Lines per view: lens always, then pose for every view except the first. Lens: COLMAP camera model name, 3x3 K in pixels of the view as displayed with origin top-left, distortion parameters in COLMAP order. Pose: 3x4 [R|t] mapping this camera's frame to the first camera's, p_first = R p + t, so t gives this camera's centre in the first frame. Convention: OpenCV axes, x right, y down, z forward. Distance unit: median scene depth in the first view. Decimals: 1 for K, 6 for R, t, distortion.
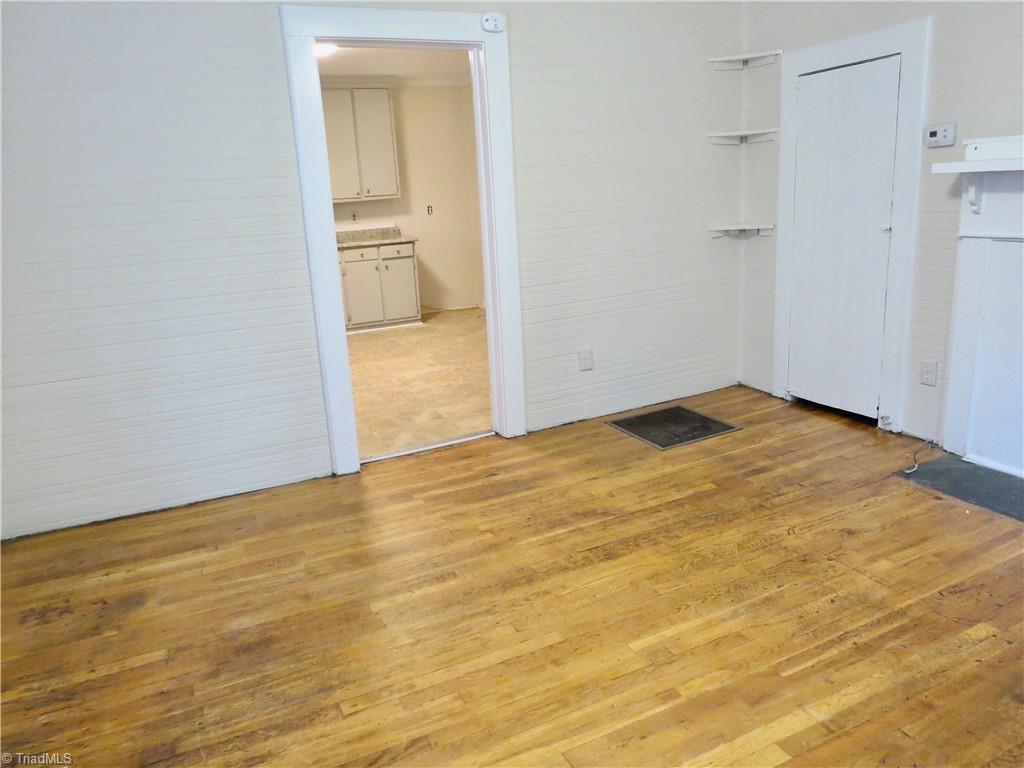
lens RADIAL K [[734.5, 0, 512.0], [0, 734.5, 384.0], [0, 0, 1]] dist [-0.008882, 0.002452]
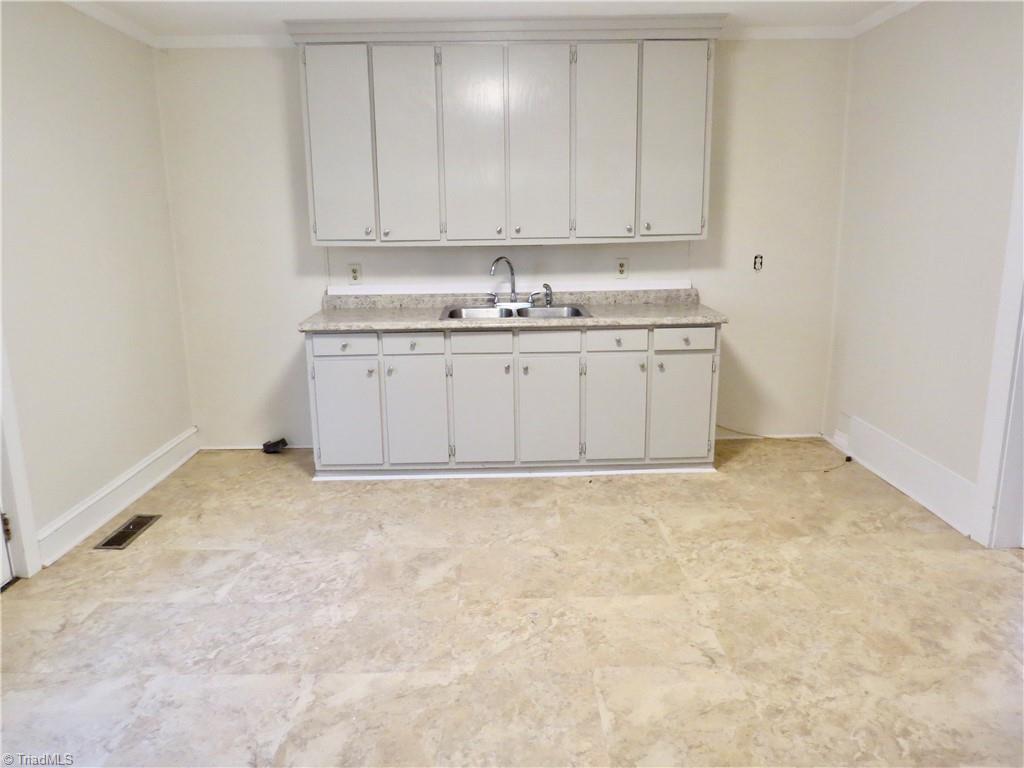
lens RADIAL K [[734.5, 0, 512.0], [0, 734.5, 384.0], [0, 0, 1]] dist [-0.008882, 0.002452]
pose [[0.911620, 0.129613, -0.390063, -0.087190], [-0.141060, 0.990001, -0.000709, -0.196665], [0.386071, 0.055669, 0.920788, 0.690476]]
